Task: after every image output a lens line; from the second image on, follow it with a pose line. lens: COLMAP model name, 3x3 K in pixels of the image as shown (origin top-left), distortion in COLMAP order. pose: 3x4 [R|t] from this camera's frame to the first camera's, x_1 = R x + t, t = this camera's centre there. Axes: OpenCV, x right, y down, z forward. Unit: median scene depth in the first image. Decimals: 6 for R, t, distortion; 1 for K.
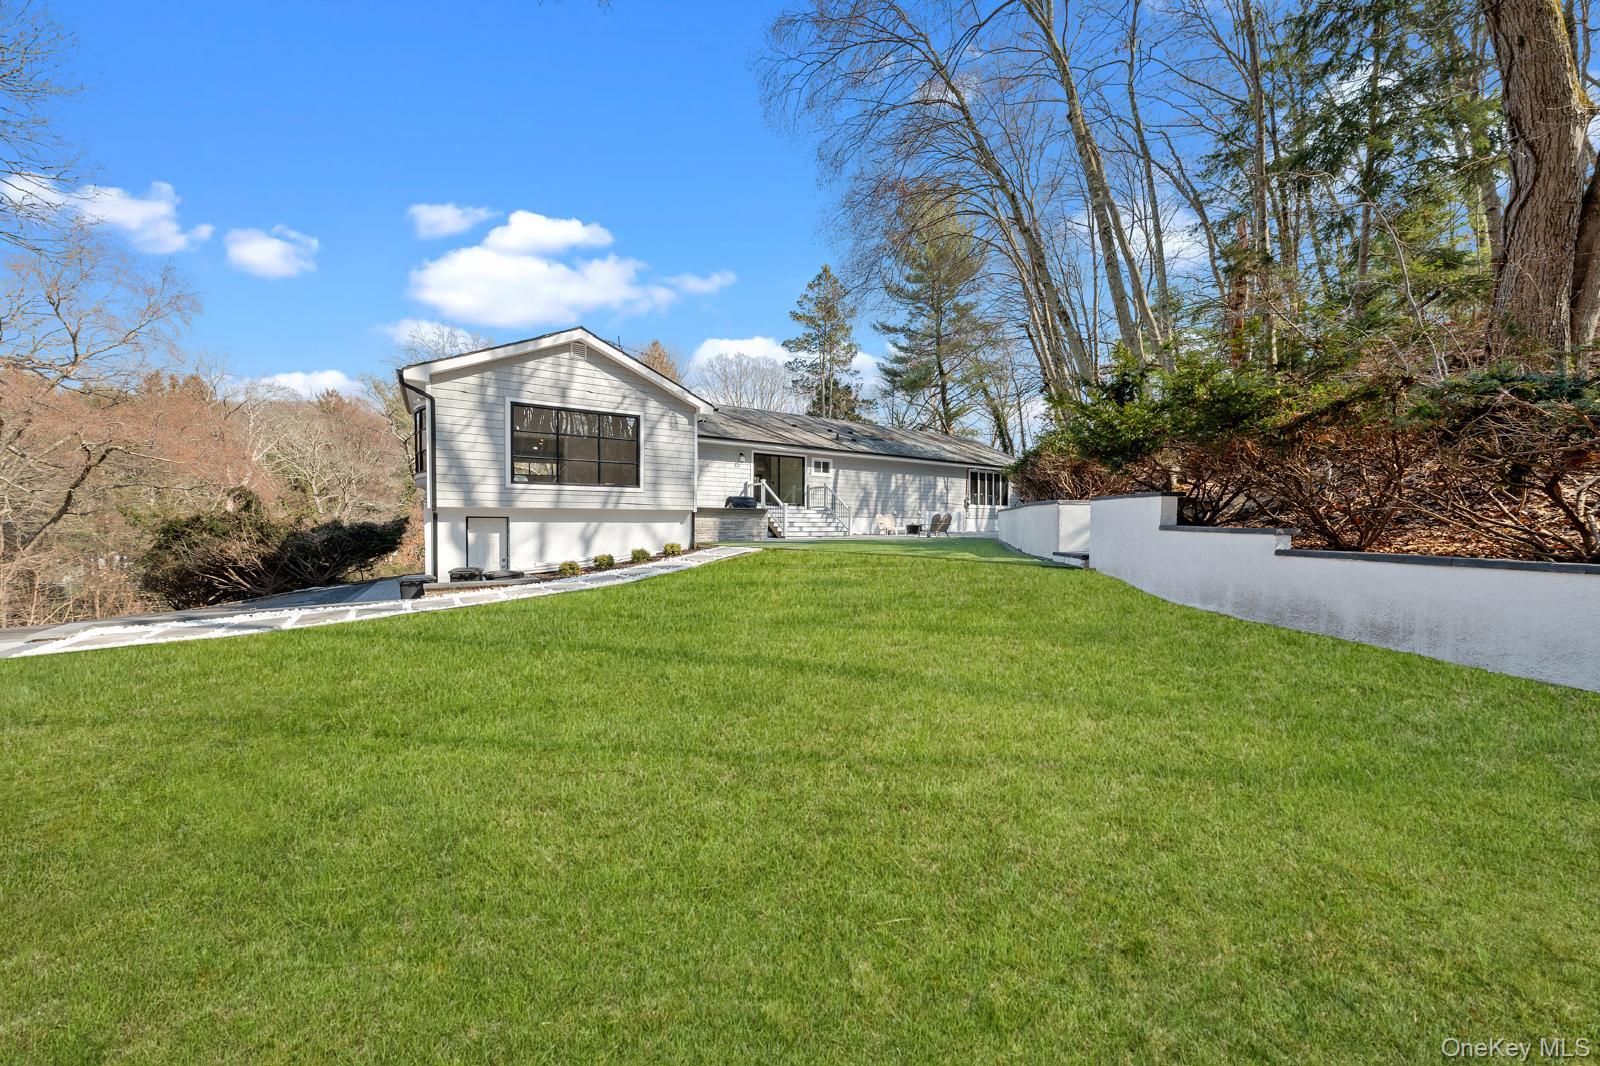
lens RADIAL K [[550.8, 0, 802.3], [0, 550.8, 537.3], [0, 0, 1]] dist [-0.006910, 0.000232]
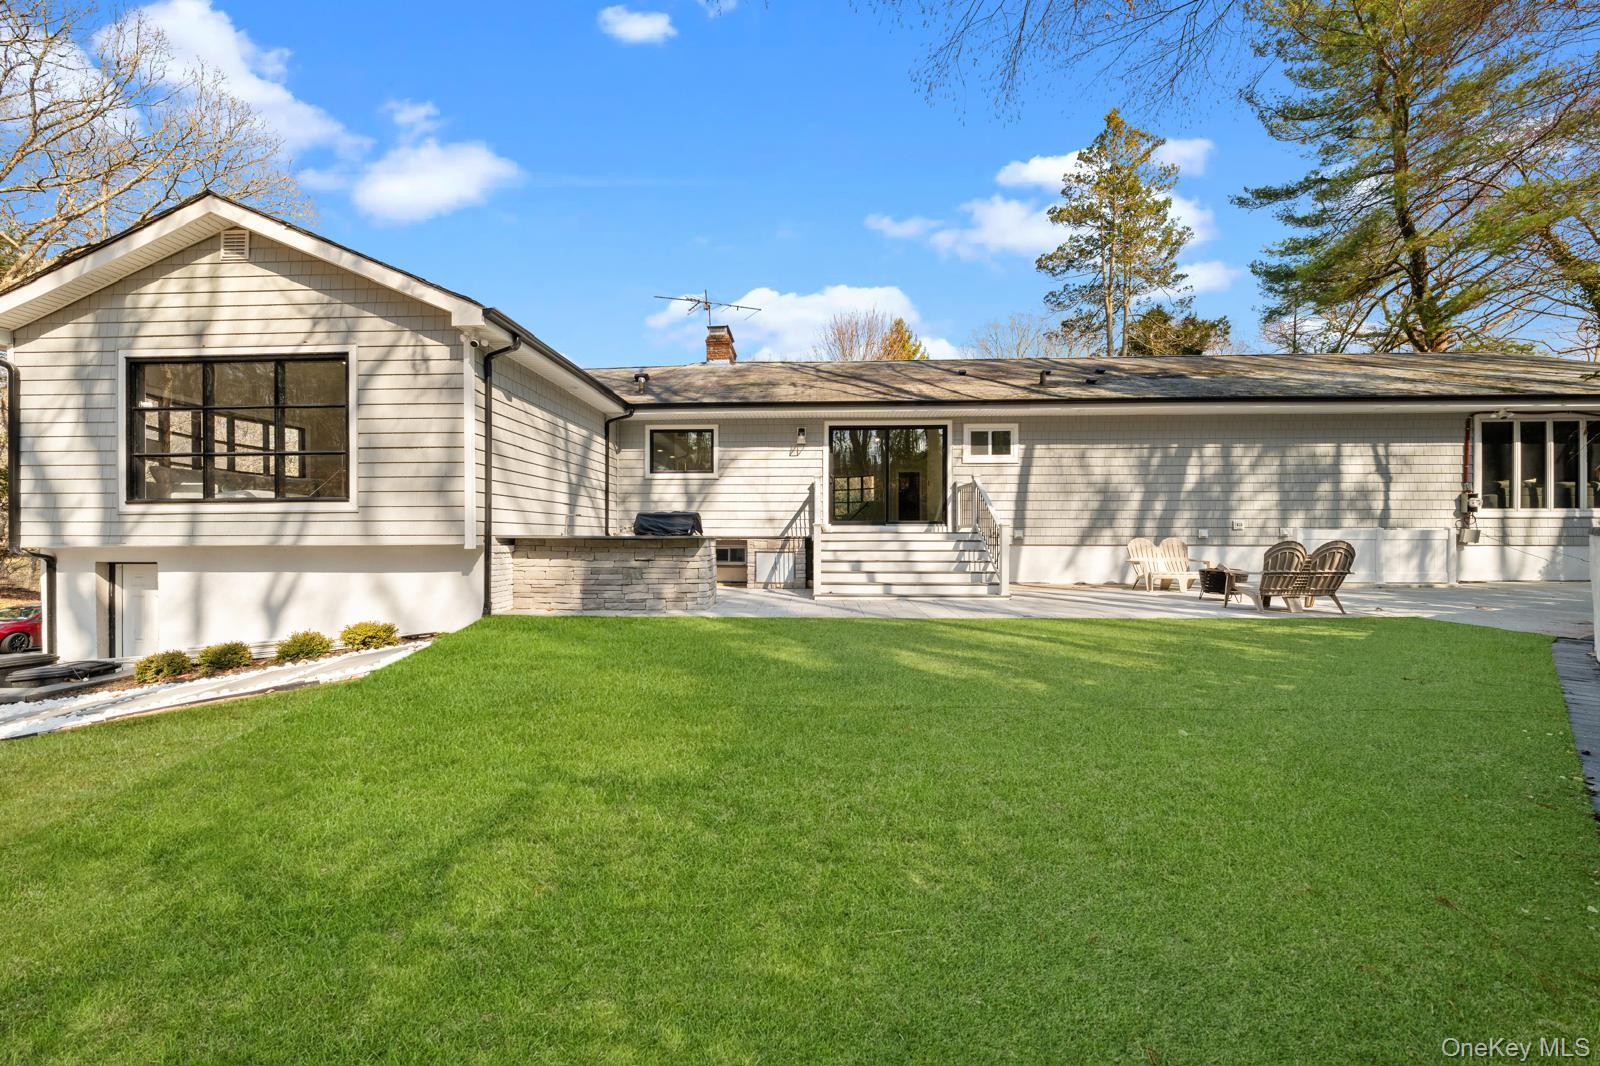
lens RADIAL K [[550.8, 0, 804.7], [0, 550.8, 538.9], [0, 0, 1]] dist [-0.006910, 0.000232]
pose [[0.801360, -0.003789, -0.598170, 0.189374], [-0.011721, 0.999689, -0.022034, -0.030880], [0.598067, 0.024668, 0.801066, 0.512316]]
